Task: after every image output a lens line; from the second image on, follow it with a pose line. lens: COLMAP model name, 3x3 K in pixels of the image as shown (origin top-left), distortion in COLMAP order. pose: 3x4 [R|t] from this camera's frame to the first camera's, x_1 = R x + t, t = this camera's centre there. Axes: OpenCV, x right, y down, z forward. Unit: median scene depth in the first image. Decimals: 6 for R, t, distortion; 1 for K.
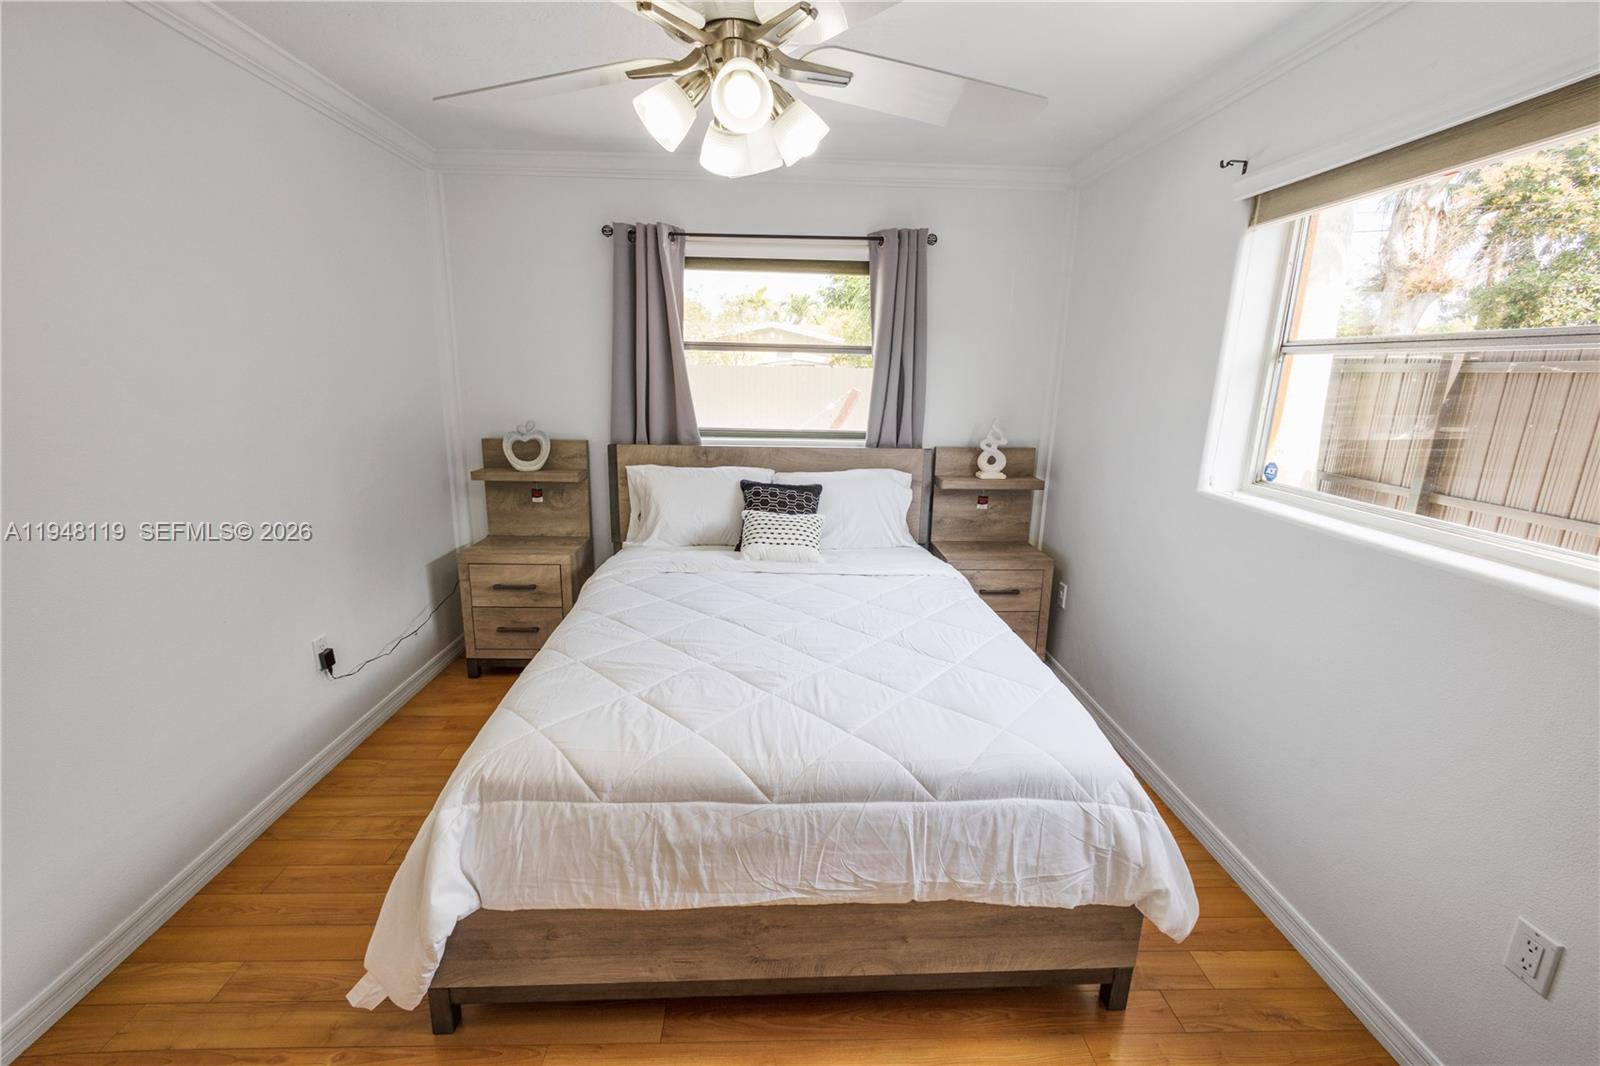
lens RADIAL K [[678.1, 0, 800.0], [0, 678.1, 533.0], [0, 0, 1]] dist [-0.003423, 0.000171]
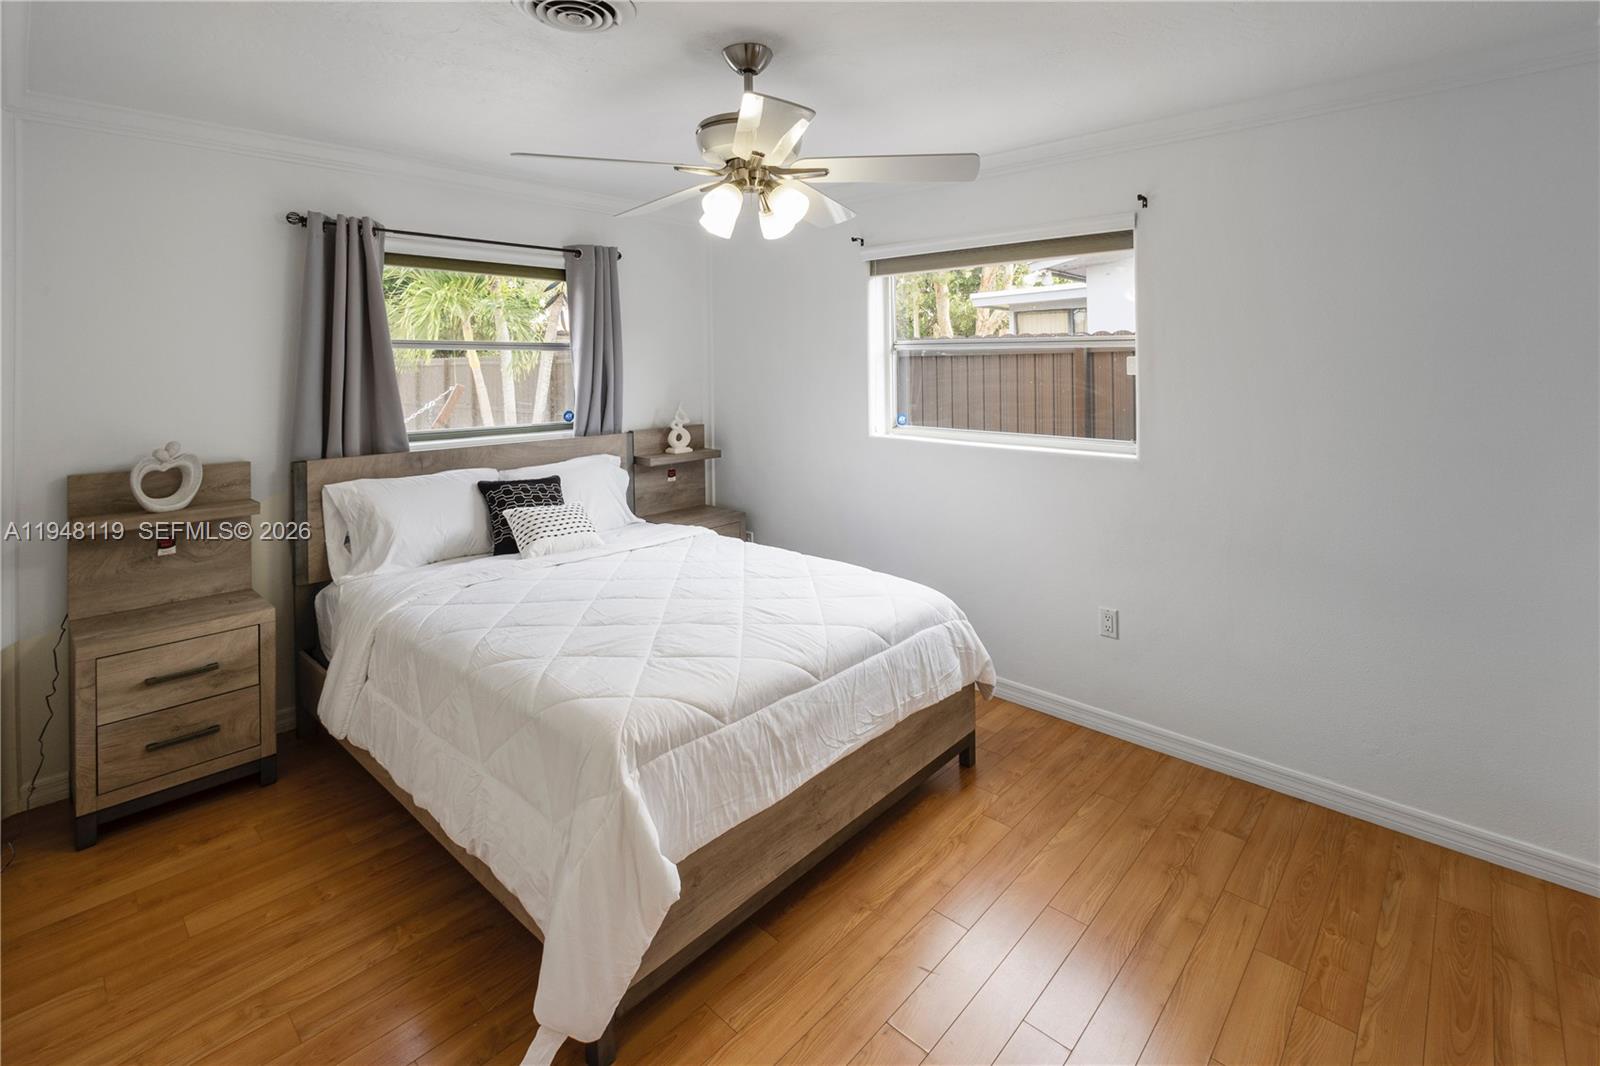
lens RADIAL K [[744.6, 0, 803.6], [0, 744.6, 347.9], [0, 0, 1]] dist [-0.000199, 0.000149]
pose [[0.703256, -0.009680, 0.710871, -0.497081], [0.185918, 0.967615, -0.170750, 0.002906], [-0.686196, 0.252245, 0.682281, -0.064787]]
